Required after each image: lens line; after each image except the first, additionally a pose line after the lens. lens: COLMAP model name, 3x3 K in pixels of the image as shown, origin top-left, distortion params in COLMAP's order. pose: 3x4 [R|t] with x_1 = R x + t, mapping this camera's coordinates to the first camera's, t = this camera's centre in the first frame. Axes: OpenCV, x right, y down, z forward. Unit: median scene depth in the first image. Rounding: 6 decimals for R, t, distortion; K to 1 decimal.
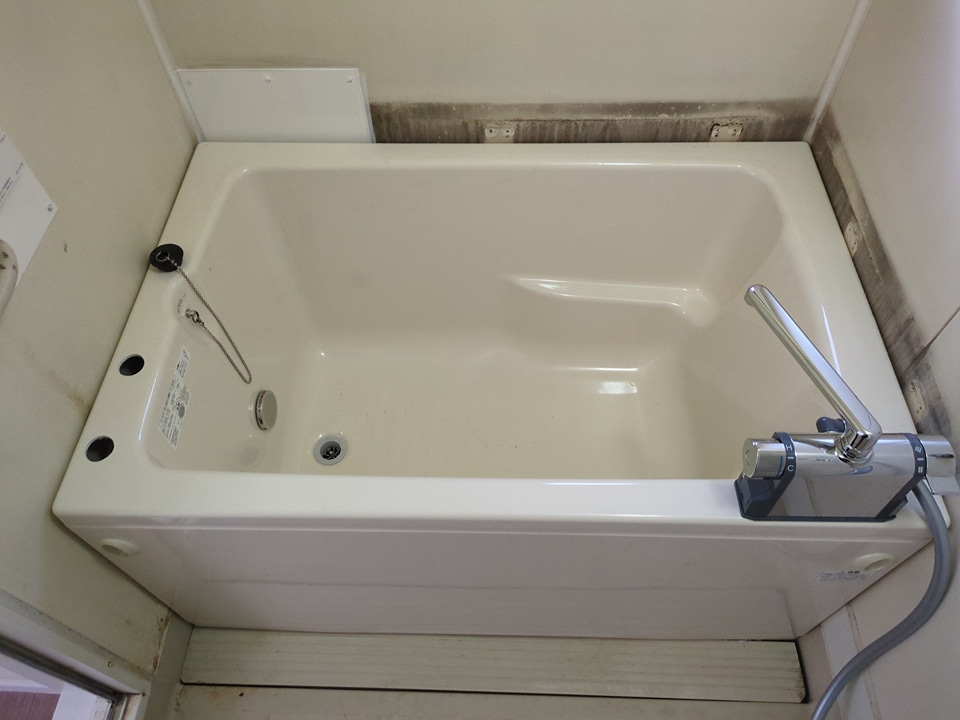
lens RADIAL K [[726.5, 0, 472.9], [0, 726.5, 341.6], [0, 0, 1]] dist [0.055495, -0.037364]
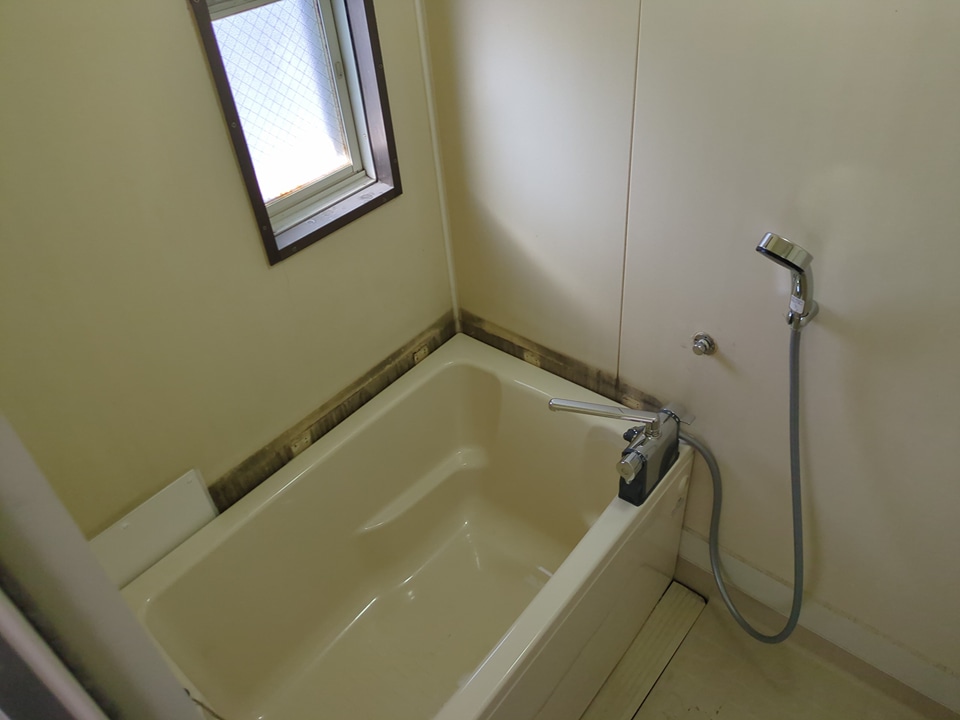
lens RADIAL K [[726.5, 0, 480.1], [0, 726.5, 359.8], [0, 0, 1]] dist [0.055495, -0.037364]
pose [[0.619457, -0.520861, 0.587348, -0.471757], [0.672331, 0.738249, -0.054405, -0.116020], [-0.405272, 0.428593, 0.807504, -0.253241]]
